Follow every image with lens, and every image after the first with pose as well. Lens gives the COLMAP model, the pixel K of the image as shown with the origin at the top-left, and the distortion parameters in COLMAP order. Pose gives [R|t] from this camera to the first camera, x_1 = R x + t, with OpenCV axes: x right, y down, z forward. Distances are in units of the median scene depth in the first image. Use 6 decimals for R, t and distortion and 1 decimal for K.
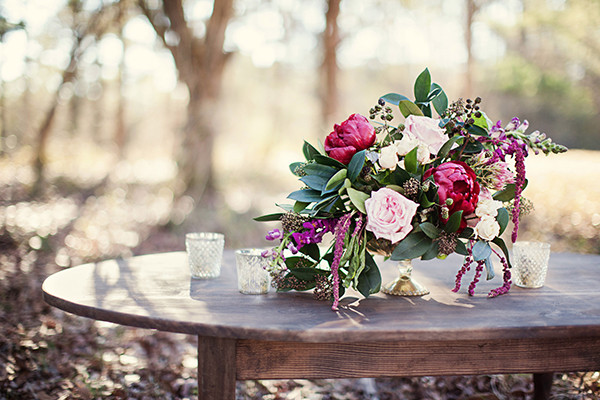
lens RADIAL K [[890.8, 0, 300.0], [0, 890.8, 200.0], [0, 0, 1]] dist [-0.169082, 0.113066]
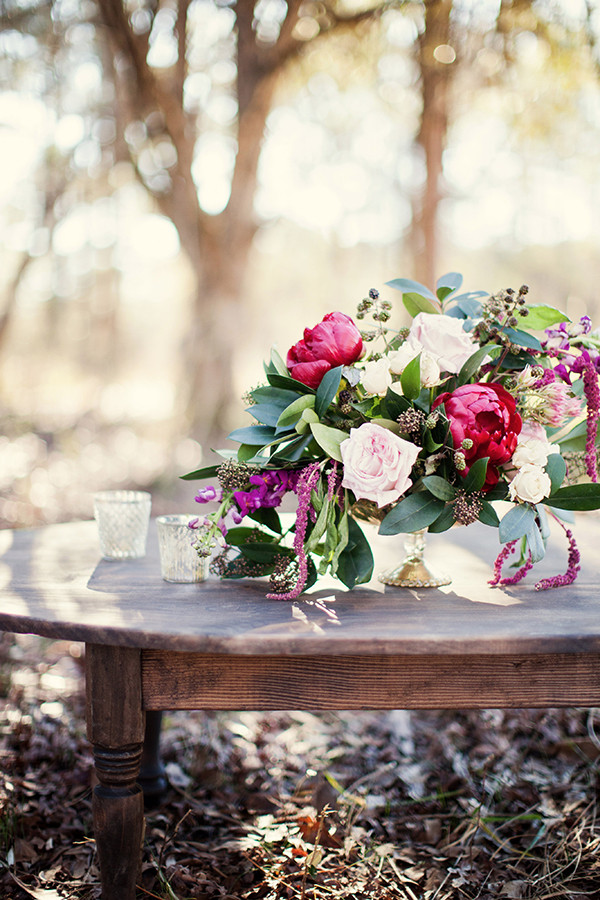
lens RADIAL K [[1336.2, 0, 300.0], [0, 1336.2, 450.0], [0, 0, 1]] dist [-0.169082, 0.113066]
pose [[0.997433, -0.000599, -0.071598, 0.110732], [0.000671, 0.999999, 0.000985, 0.005099], [0.071597, -0.001031, 0.997433, 0.006302]]
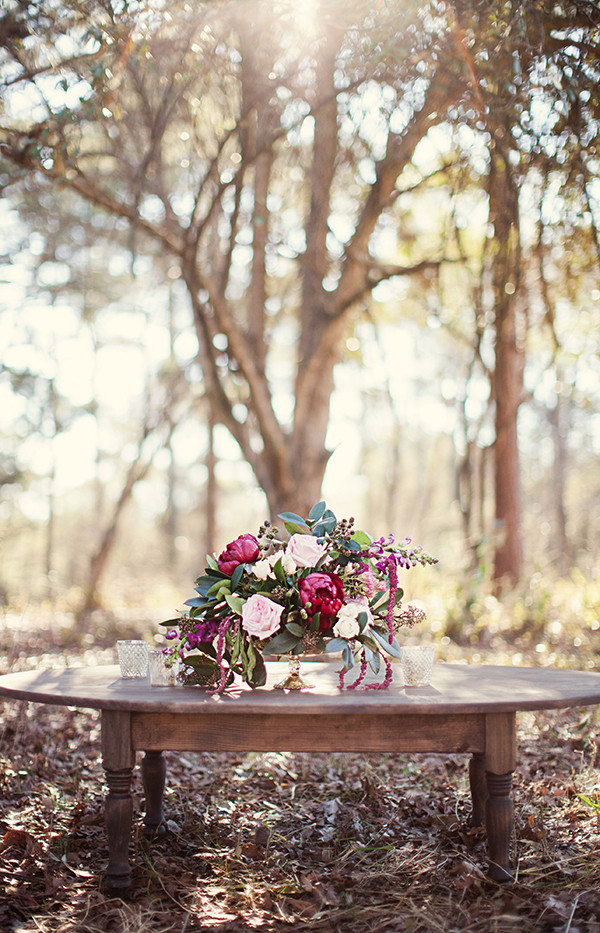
lens RADIAL K [[1415.1, 0, 300.0], [0, 1415.1, 466.5], [0, 0, 1]] dist [-0.086288, -0.047724]
pose [[0.986203, -0.026814, -0.163353, 0.458263], [0.003031, 0.989554, -0.144133, 0.089228], [0.165512, 0.141649, 0.975982, -0.874558]]
